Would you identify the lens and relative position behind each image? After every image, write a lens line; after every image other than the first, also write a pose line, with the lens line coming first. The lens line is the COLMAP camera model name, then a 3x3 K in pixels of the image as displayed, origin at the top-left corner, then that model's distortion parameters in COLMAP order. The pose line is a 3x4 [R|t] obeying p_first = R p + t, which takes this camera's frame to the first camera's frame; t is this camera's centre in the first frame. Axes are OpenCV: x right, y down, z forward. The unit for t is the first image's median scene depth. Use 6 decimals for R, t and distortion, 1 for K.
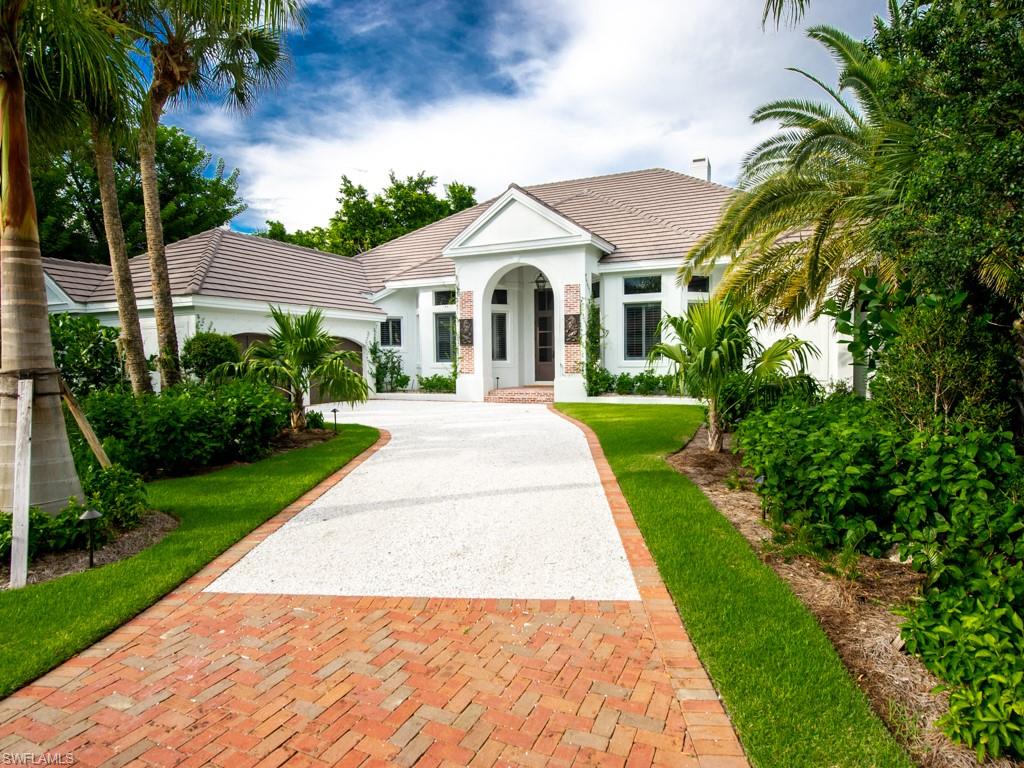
lens RADIAL K [[589.1, 0, 481.5], [0, 589.1, 396.3], [0, 0, 1]] dist [0.014577, 0.000872]
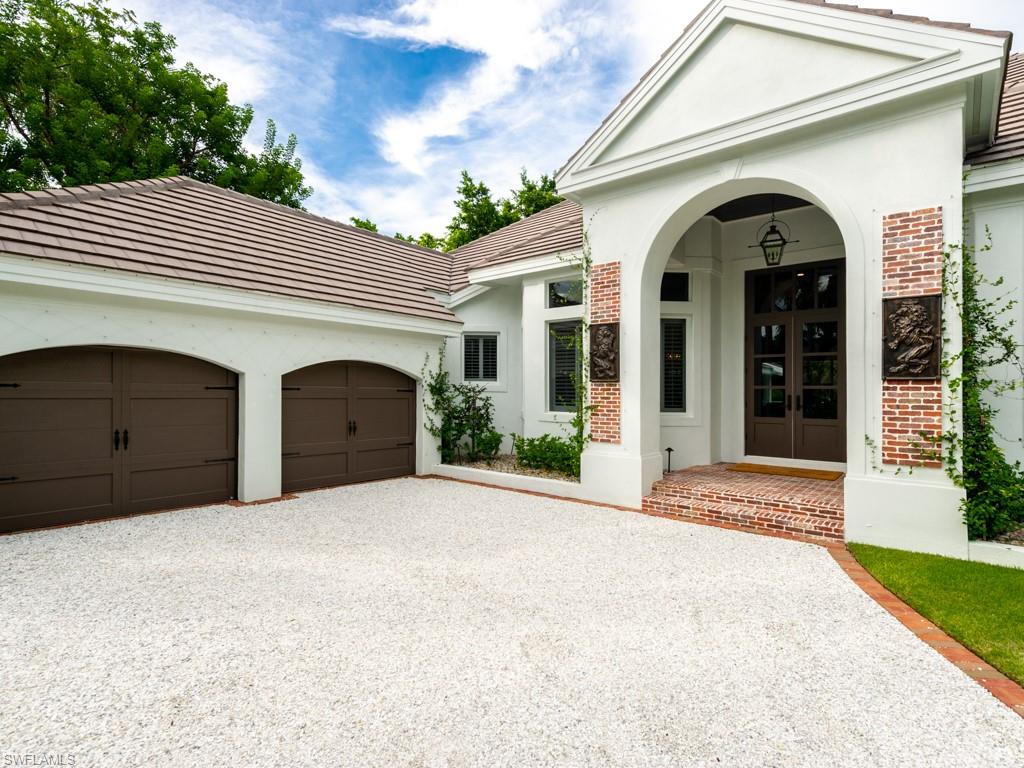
lens RADIAL K [[499.9, 0, 521.2], [0, 499.9, 386.5], [0, 0, 1]] dist [0.015115, -0.000254]
pose [[0.978452, 0.016552, -0.205809, -0.008106], [-0.031621, 0.997035, -0.070148, -0.050780], [0.204038, 0.075144, 0.976075, 0.581975]]
